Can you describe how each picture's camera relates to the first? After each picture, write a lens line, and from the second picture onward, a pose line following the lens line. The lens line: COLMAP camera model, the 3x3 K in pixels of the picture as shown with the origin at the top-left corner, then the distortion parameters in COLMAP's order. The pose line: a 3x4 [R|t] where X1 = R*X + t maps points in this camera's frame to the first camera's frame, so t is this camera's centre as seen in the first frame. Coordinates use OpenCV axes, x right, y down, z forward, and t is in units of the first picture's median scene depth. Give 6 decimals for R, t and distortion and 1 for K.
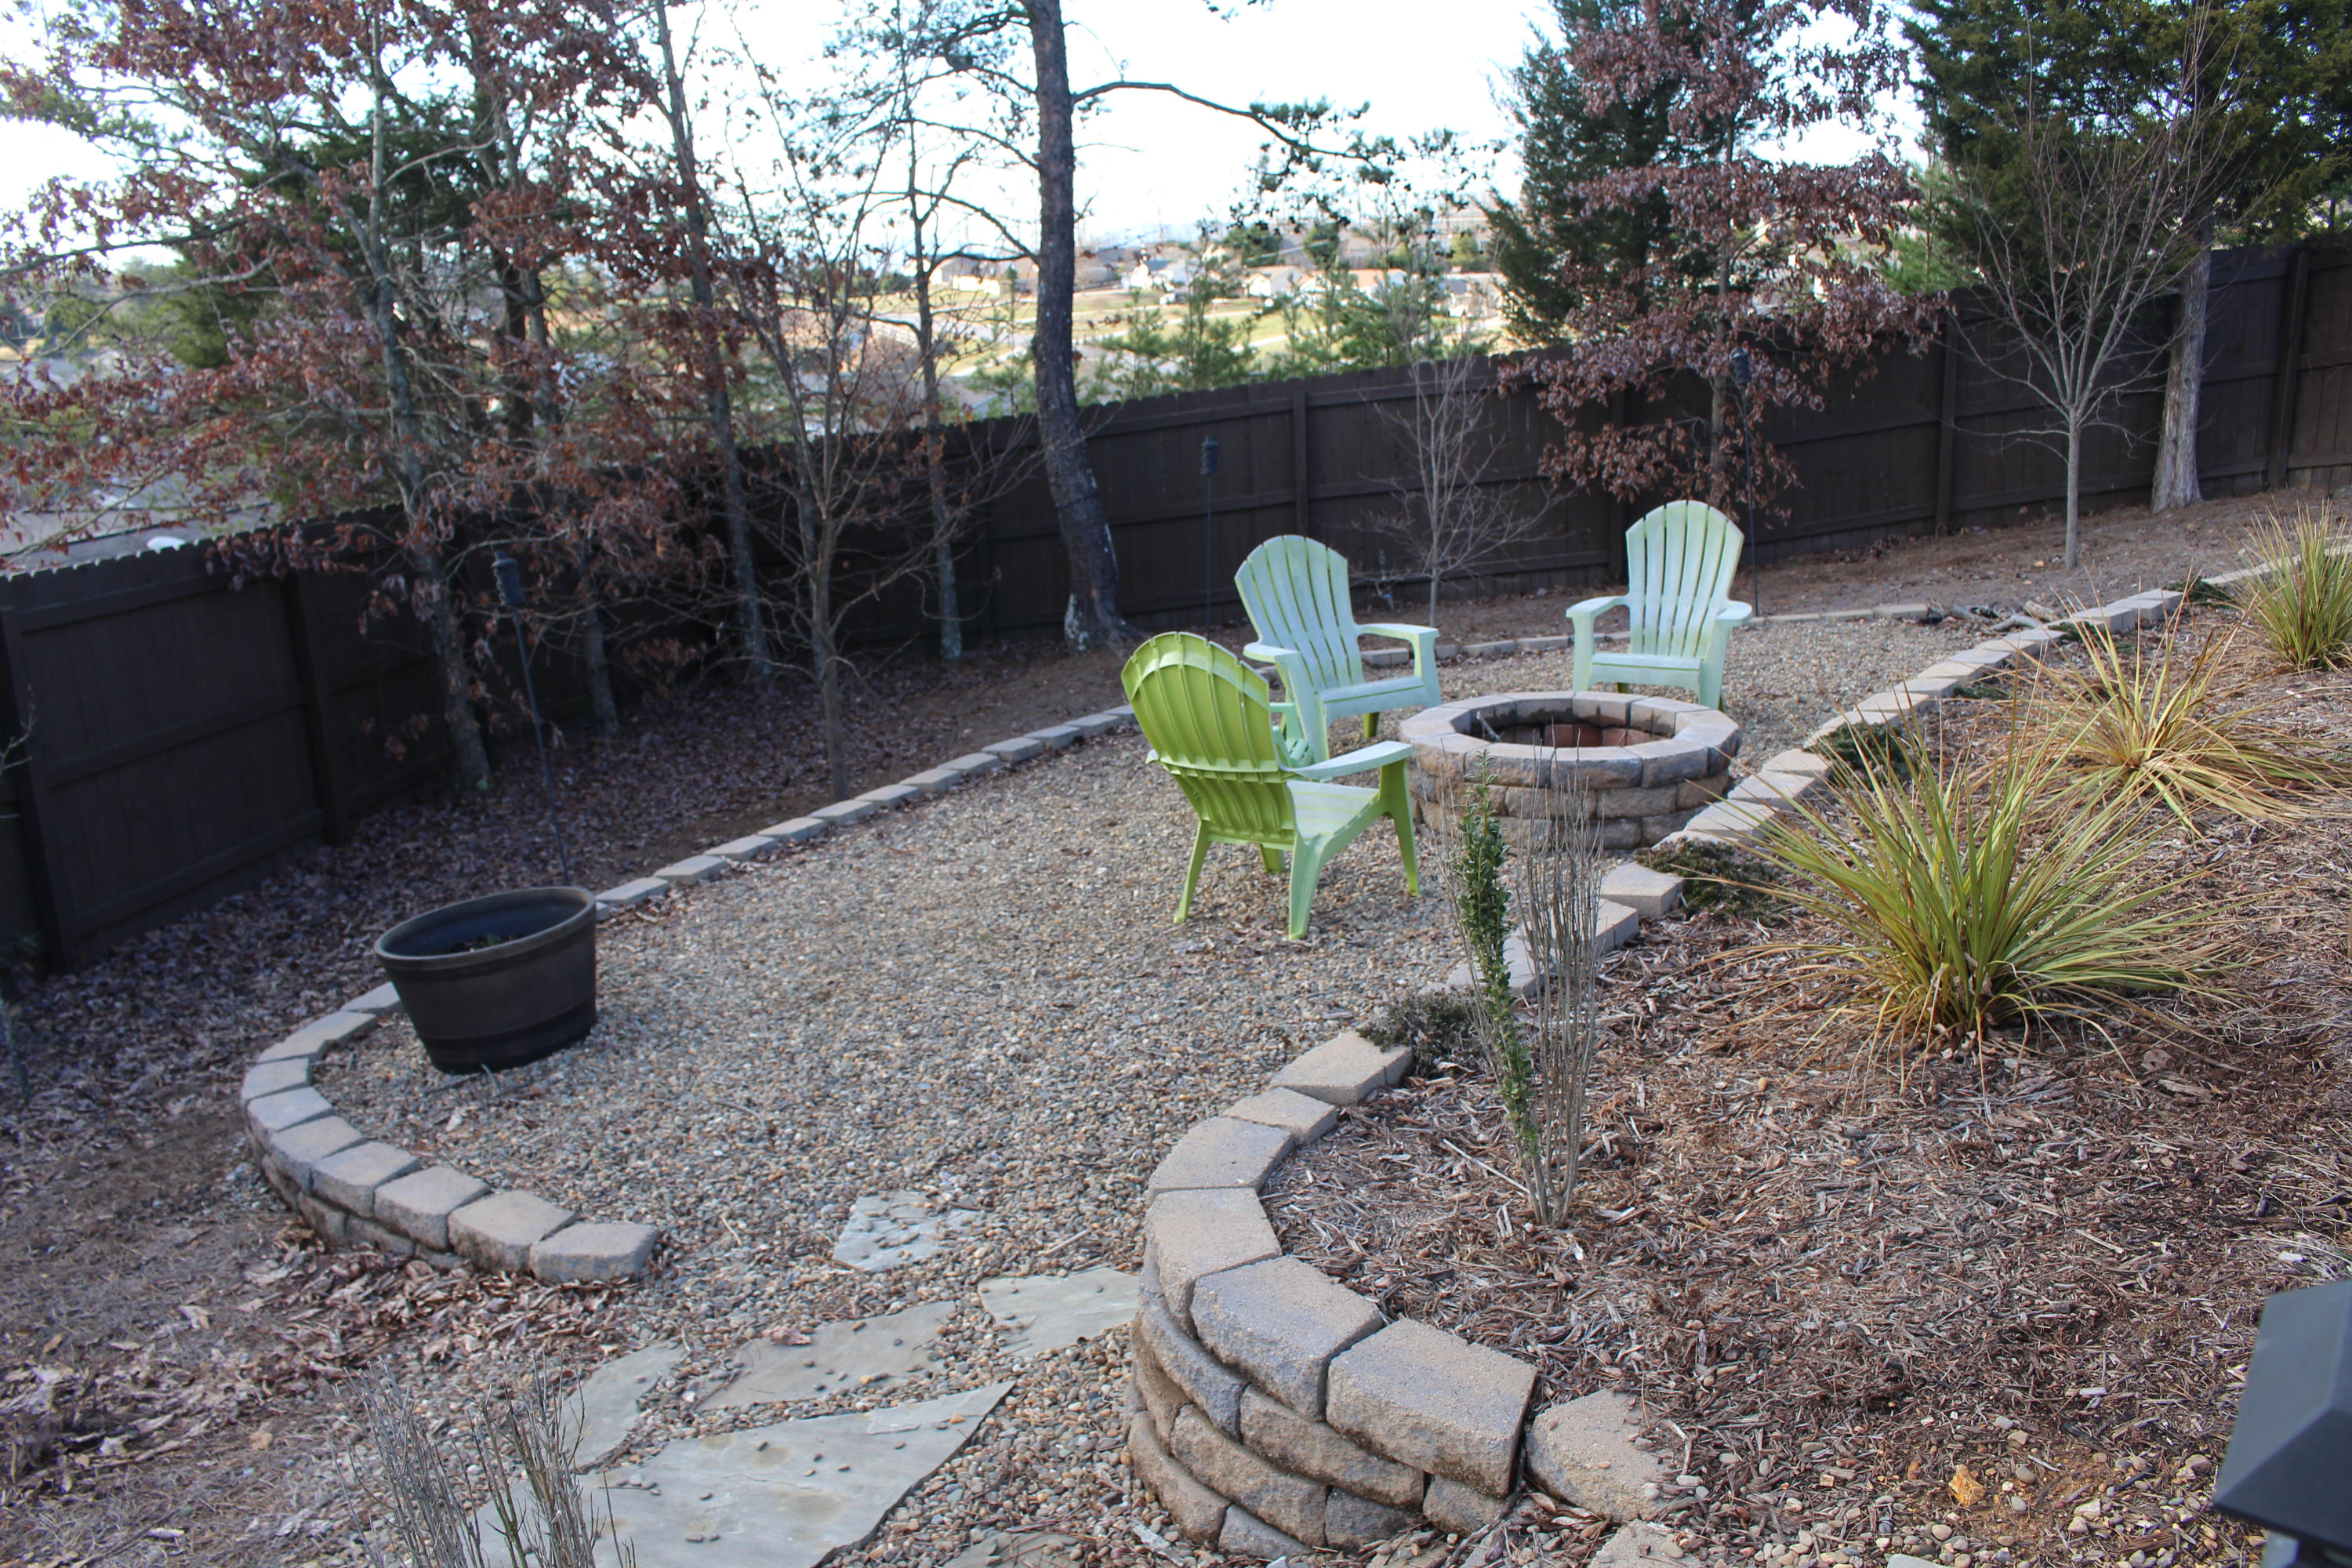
lens RADIAL K [[1951.7, 0, 1176.5], [0, 1951.7, 784.0], [0, 0, 1]] dist [-0.150034, 0.123772]
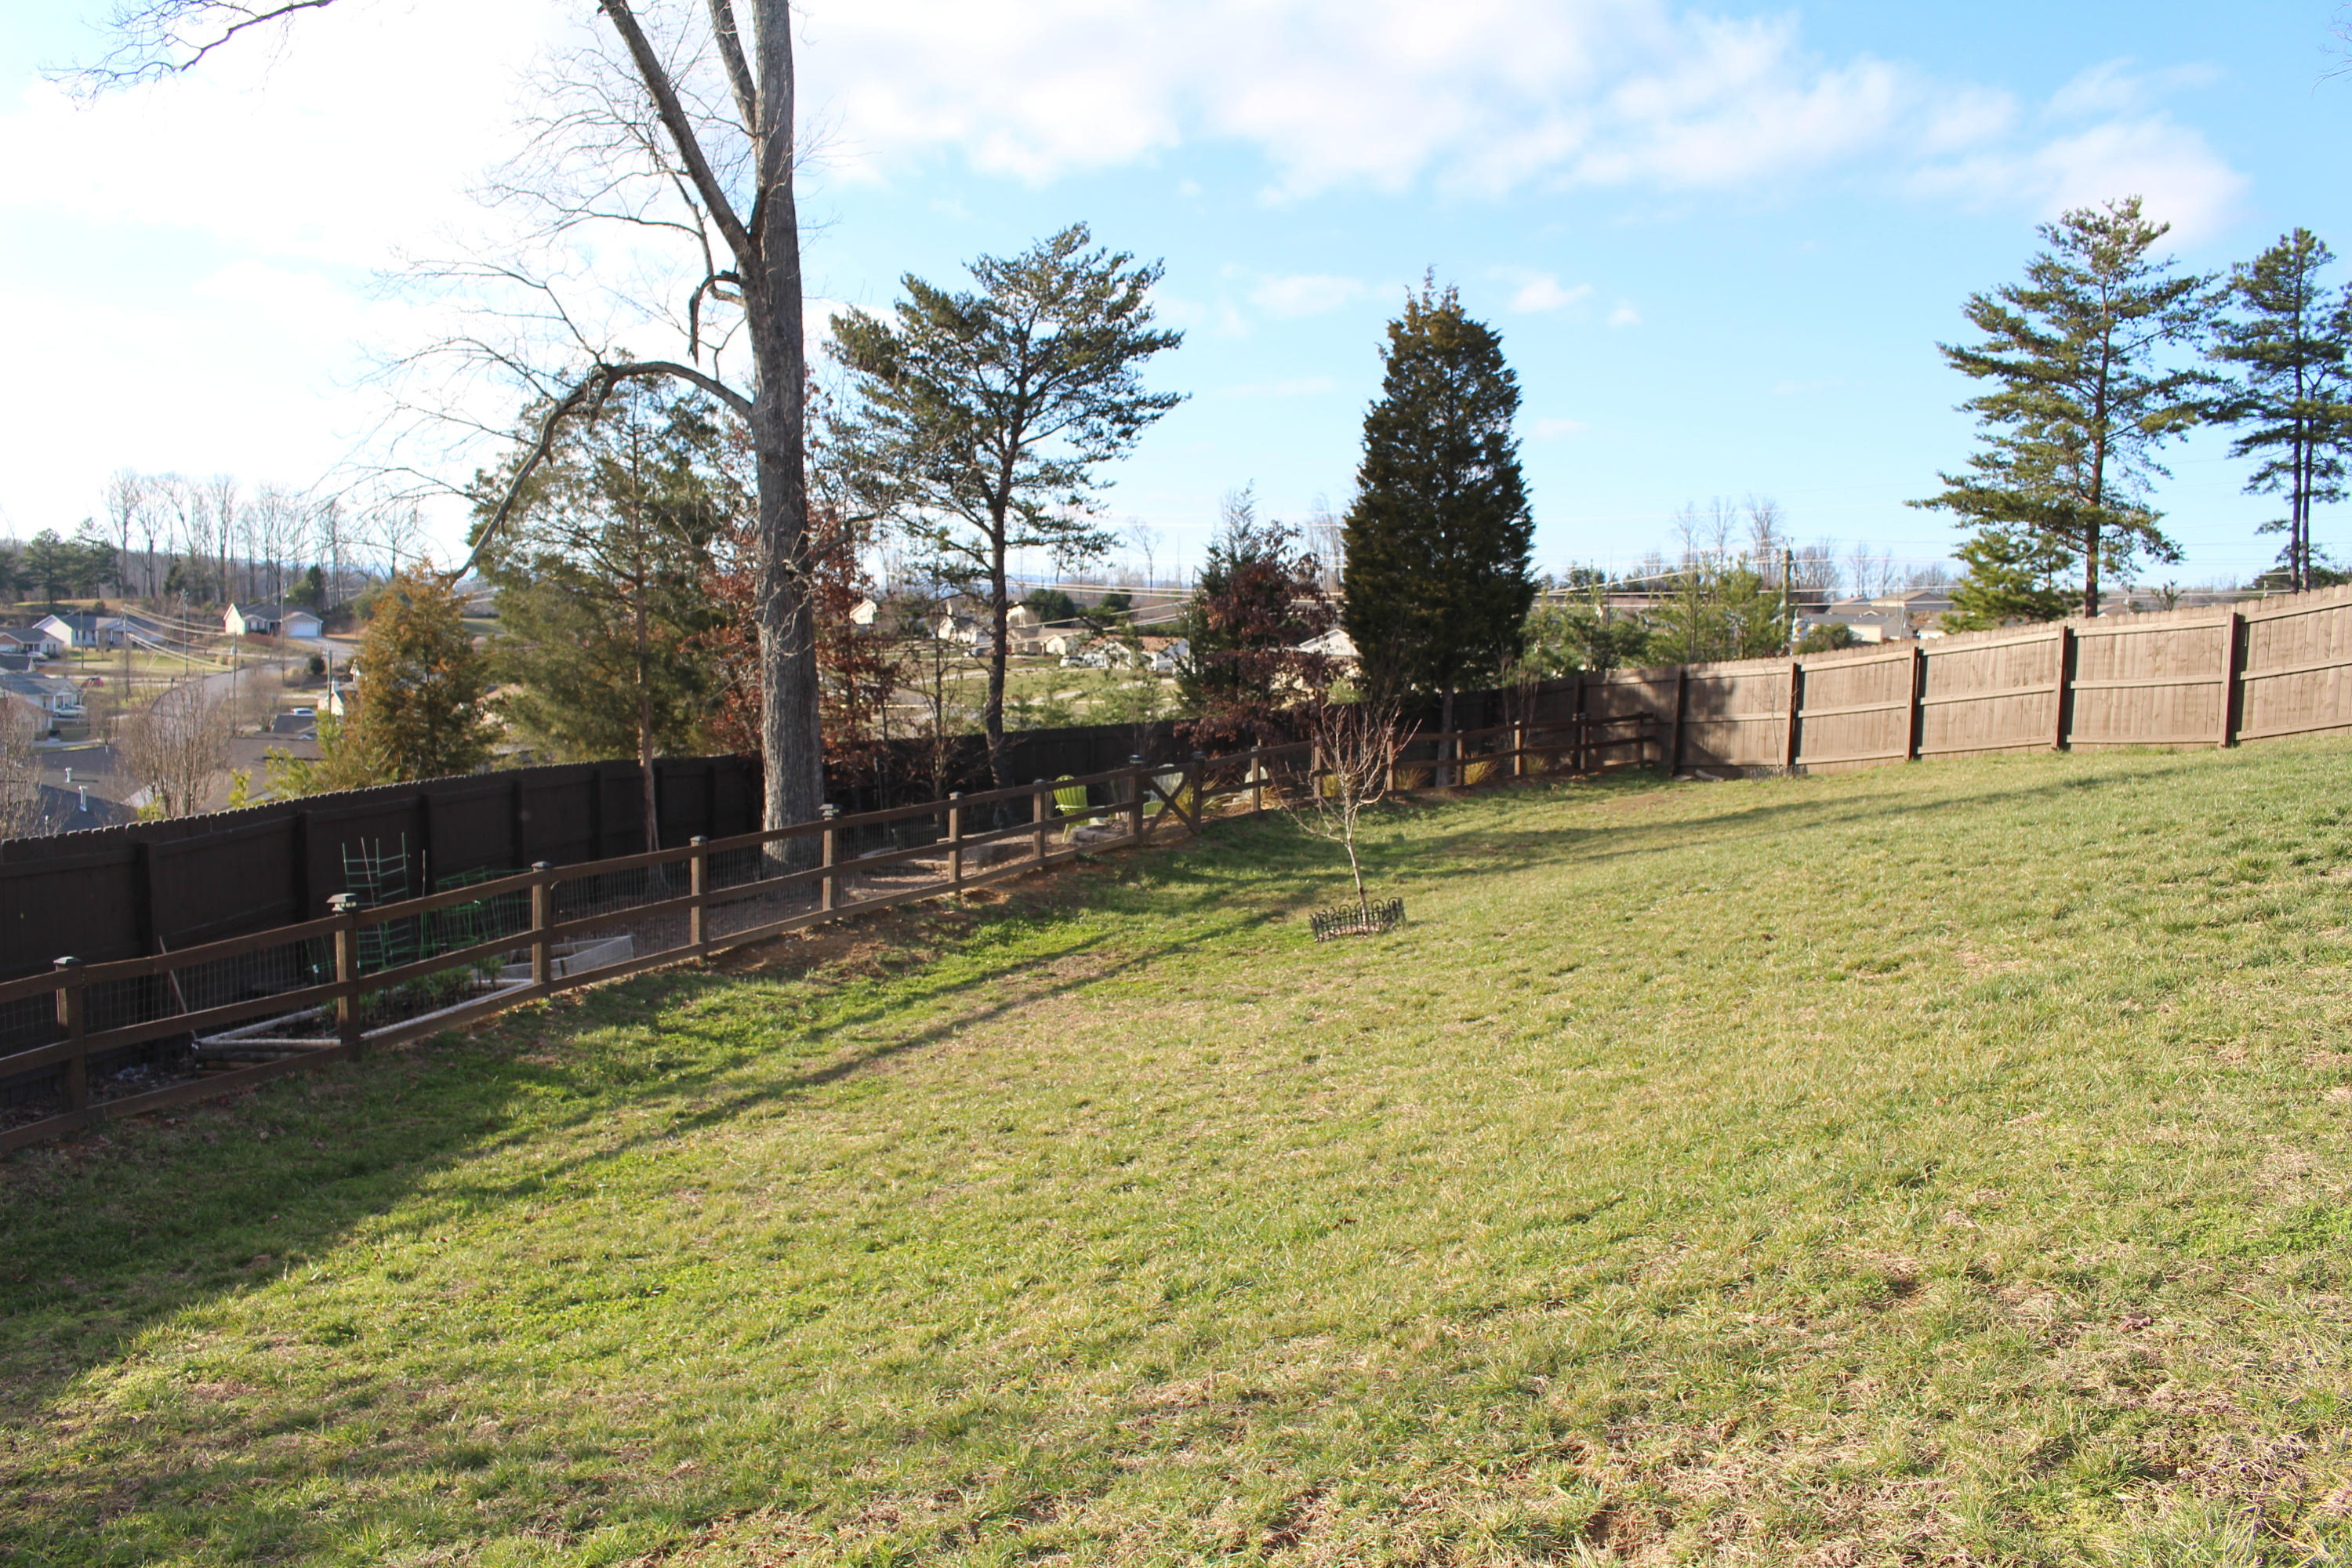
lens RADIAL K [[1951.7, 0, 1175.8], [0, 1951.7, 785.7], [0, 0, 1]] dist [-0.150034, 0.123772]
pose [[0.992701, 0.050499, 0.109521, -0.087684], [-0.030512, 0.983734, -0.177022, 0.262315], [-0.116679, 0.172388, 0.978094, -1.242999]]
